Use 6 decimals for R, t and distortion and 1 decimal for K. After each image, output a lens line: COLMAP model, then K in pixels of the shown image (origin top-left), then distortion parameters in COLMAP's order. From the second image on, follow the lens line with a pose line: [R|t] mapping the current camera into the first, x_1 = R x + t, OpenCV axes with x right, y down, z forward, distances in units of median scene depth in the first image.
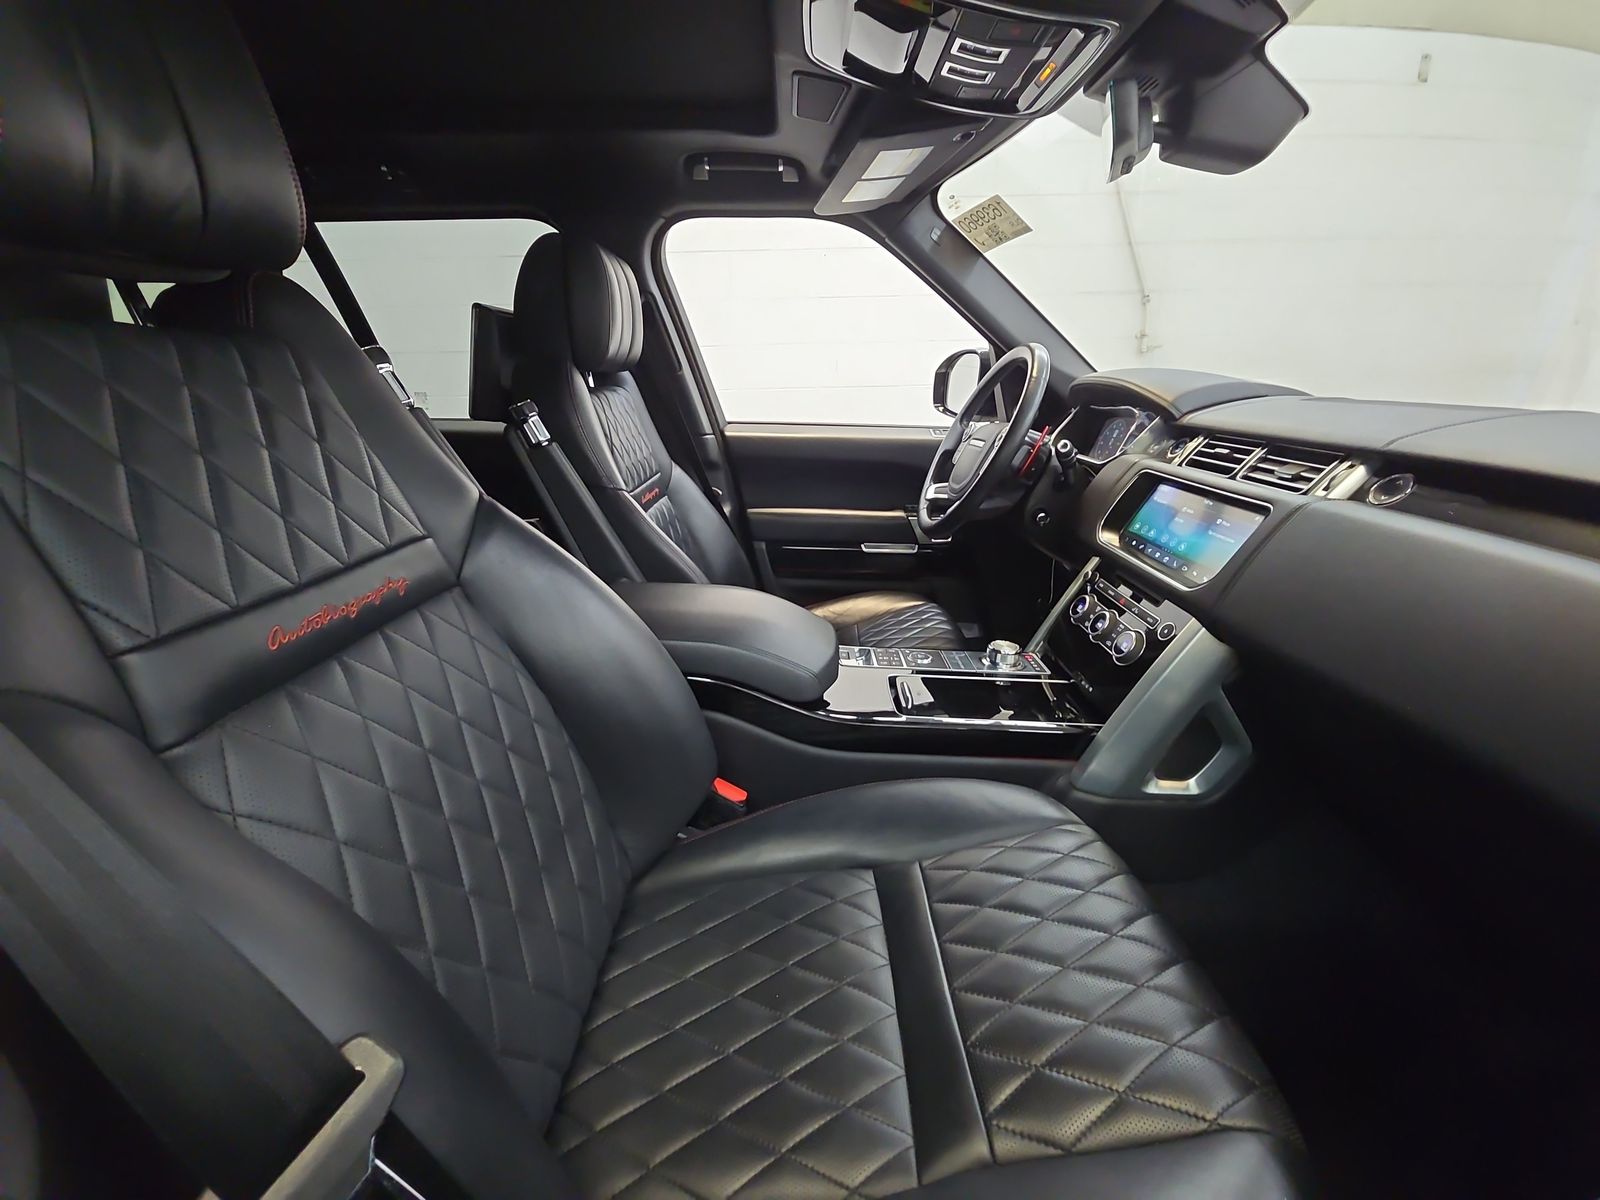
lens RADIAL K [[638.7, 0, 788.9], [0, 638.7, 595.4], [0, 0, 1]] dist [0.010869, -0.006918]
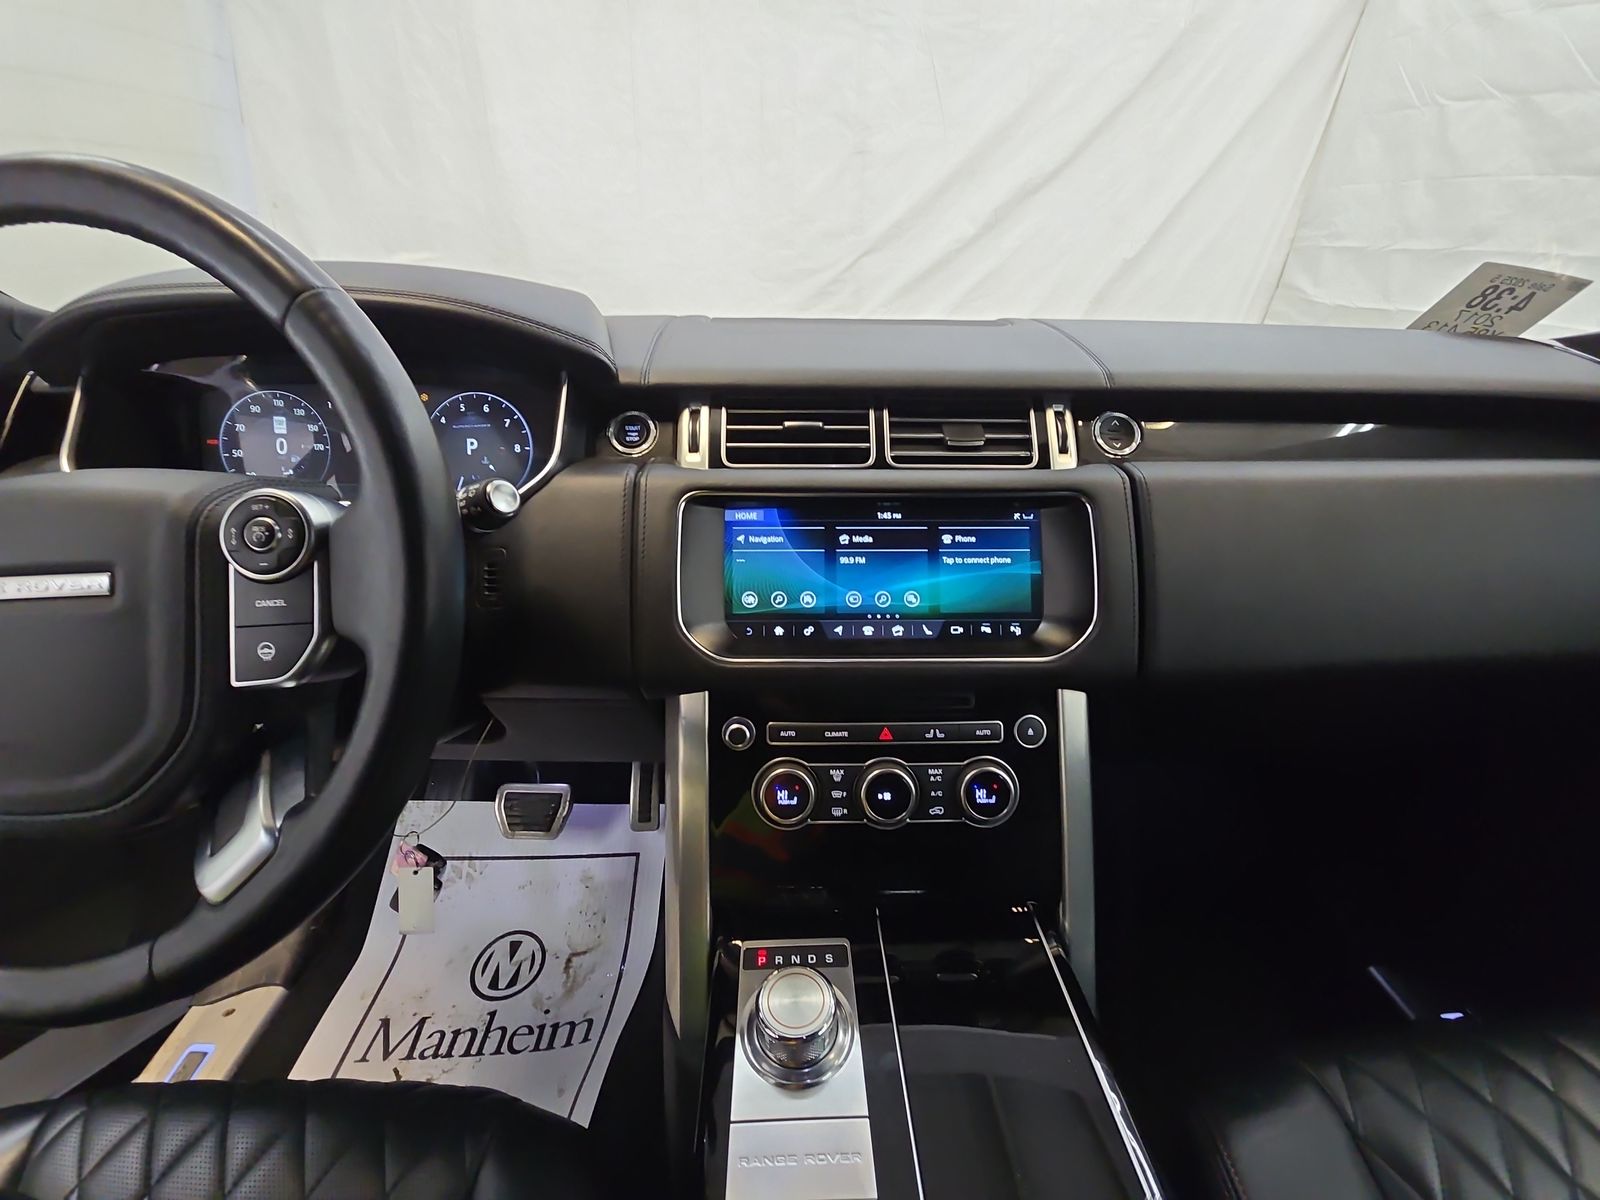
lens RADIAL K [[638.7, 0, 788.9], [0, 638.7, 595.4], [0, 0, 1]] dist [0.010869, -0.006918]
pose [[-0.040897, -0.431175, 0.901341, 0.106190], [0.324924, 0.847325, 0.420078, -0.345597], [-0.944856, 0.310047, 0.105446, 1.021394]]
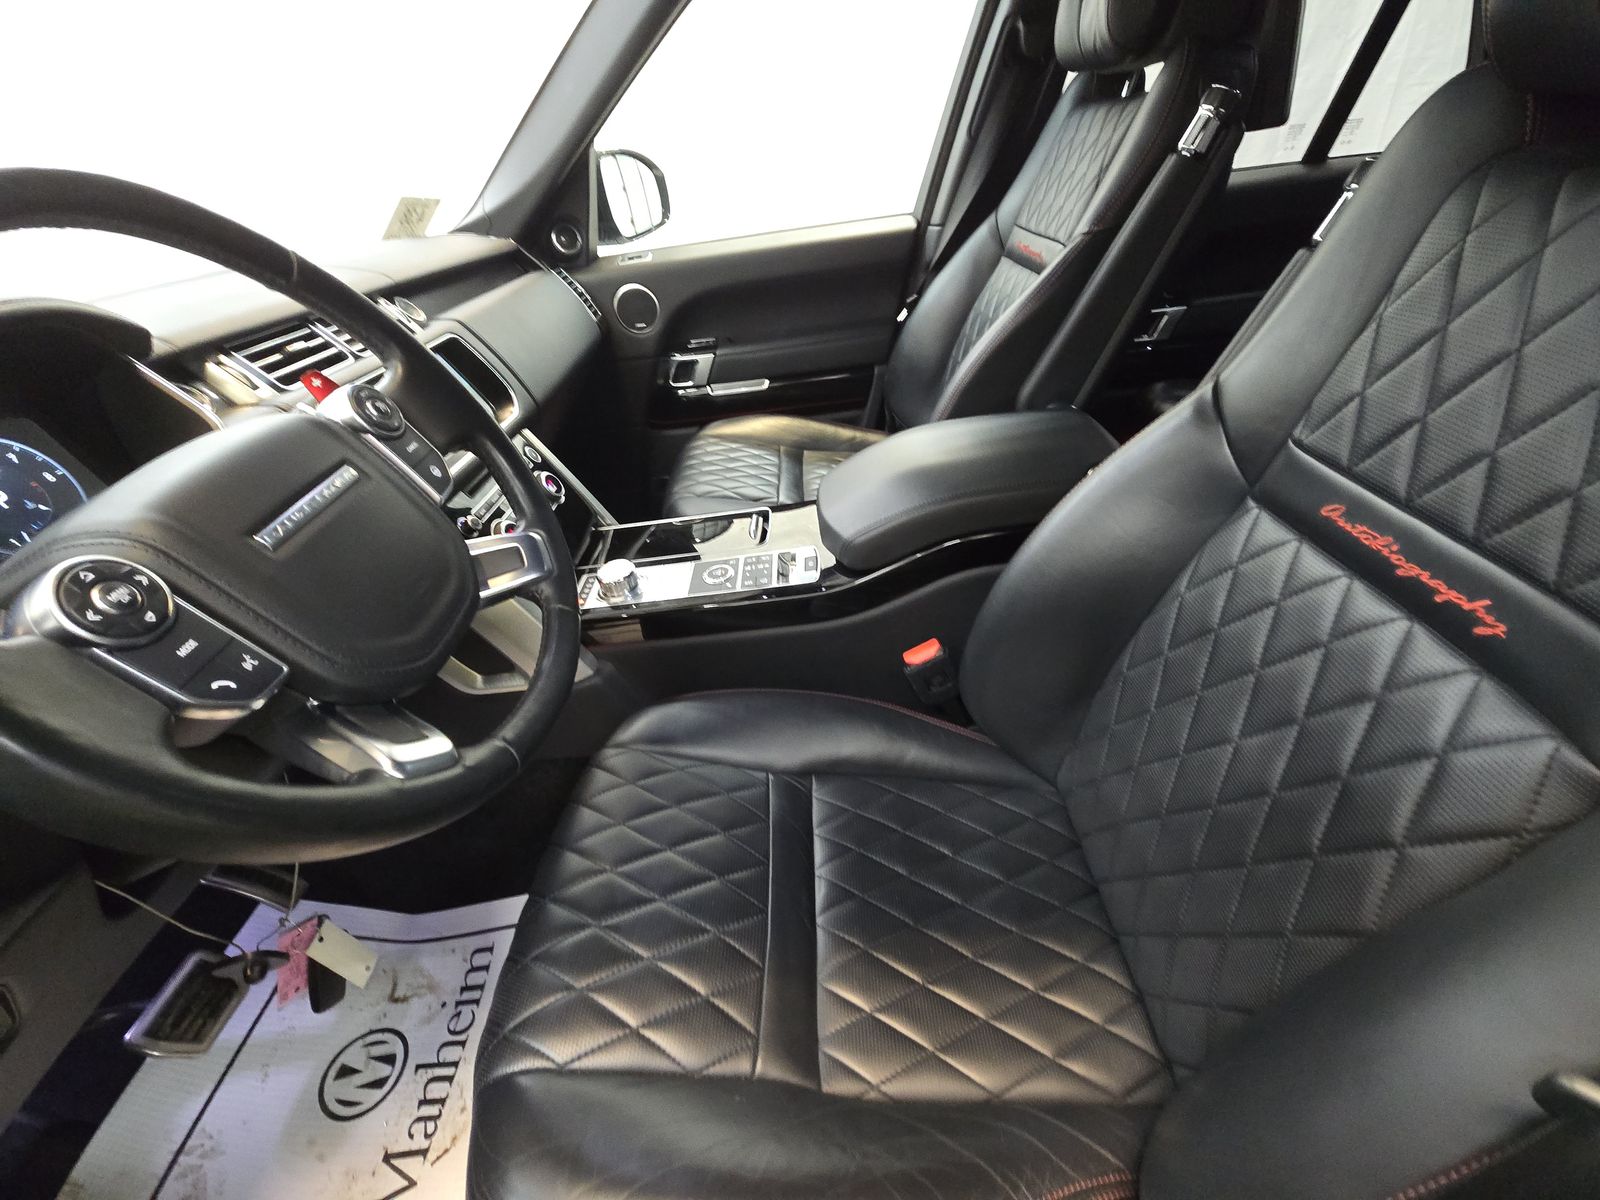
lens RADIAL K [[621.3, 0, 800.0], [0, 621.3, 600.0], [0, 0, 1]] dist [-0.001546, -0.014724]
pose [[-0.996186, 0.062714, 0.060673, 0.085680], [0.085815, 0.578139, 0.811413, -0.589269], [0.015809, 0.813524, -0.581316, 1.693404]]
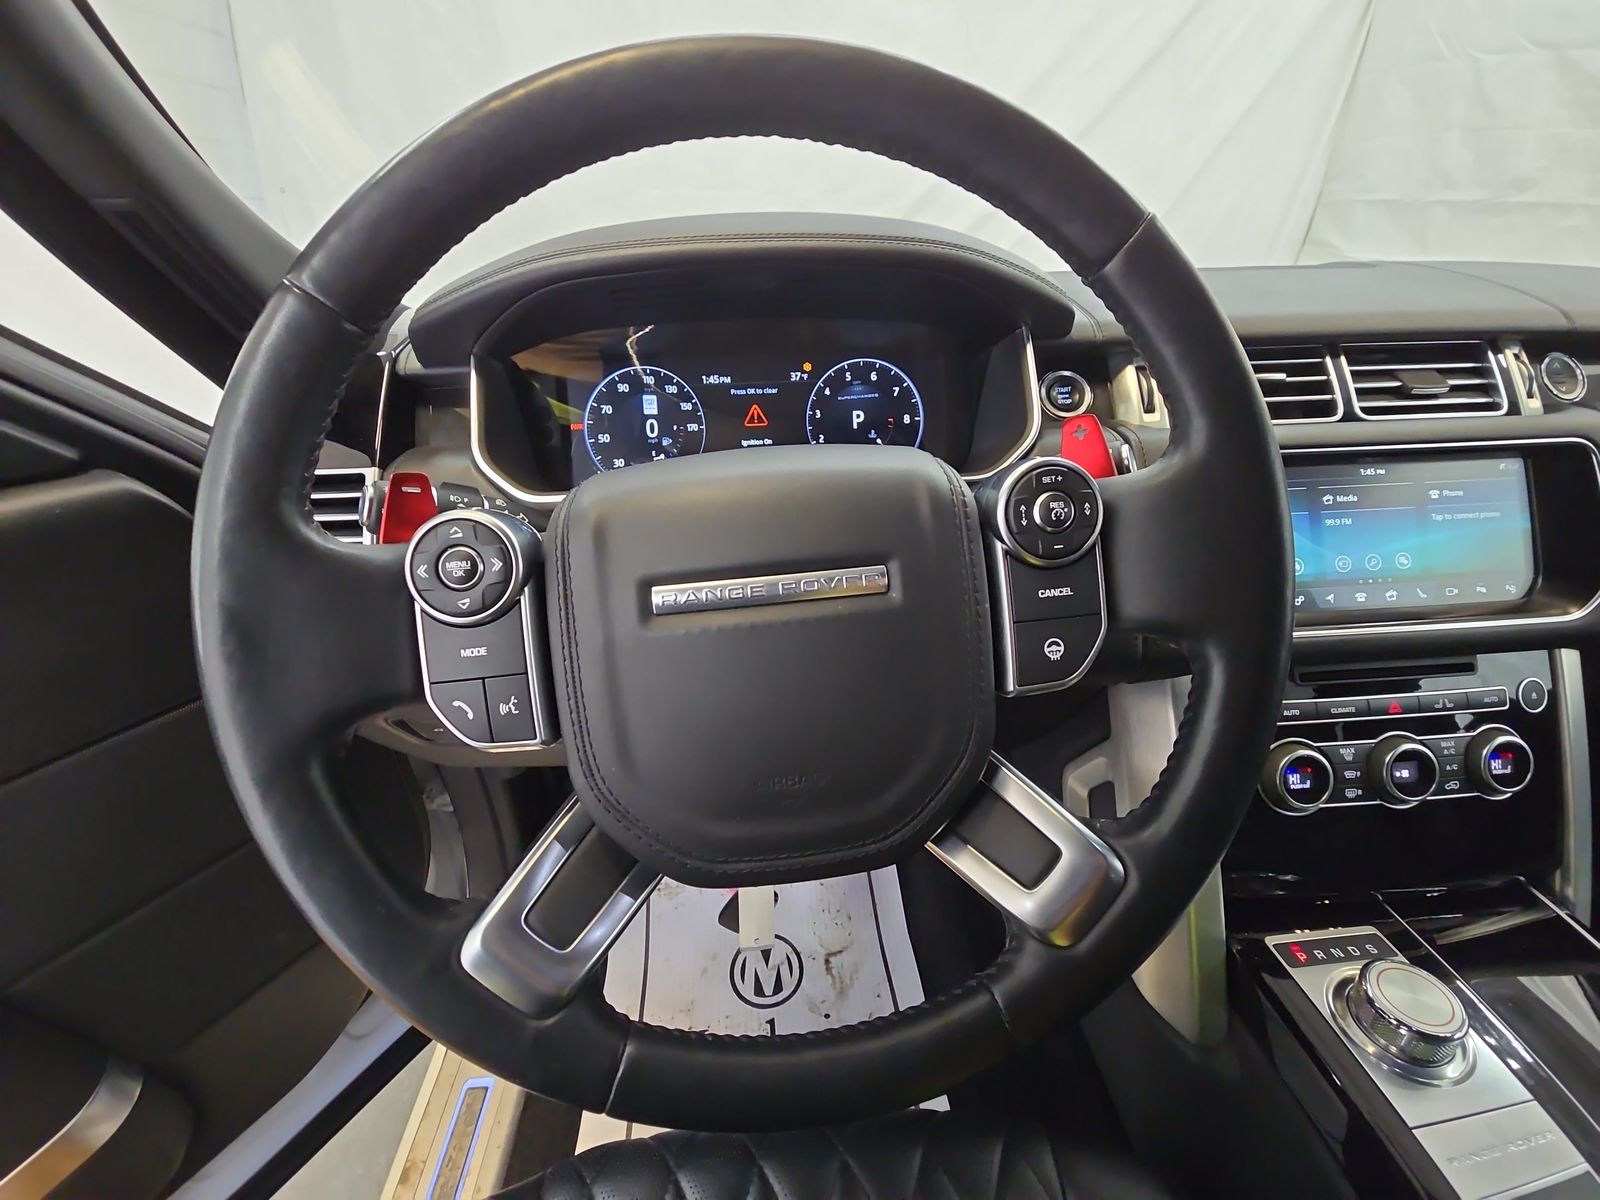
lens RADIAL K [[640.7, 0, 797.2], [0, 640.7, 591.7], [0, 0, 1]] dist [0.007851, -0.006165]
pose [[-0.092422, -0.449059, 0.888710, 0.175132], [0.353063, 0.819759, 0.450935, -0.459565], [-0.931024, 0.355446, 0.082782, 1.399181]]
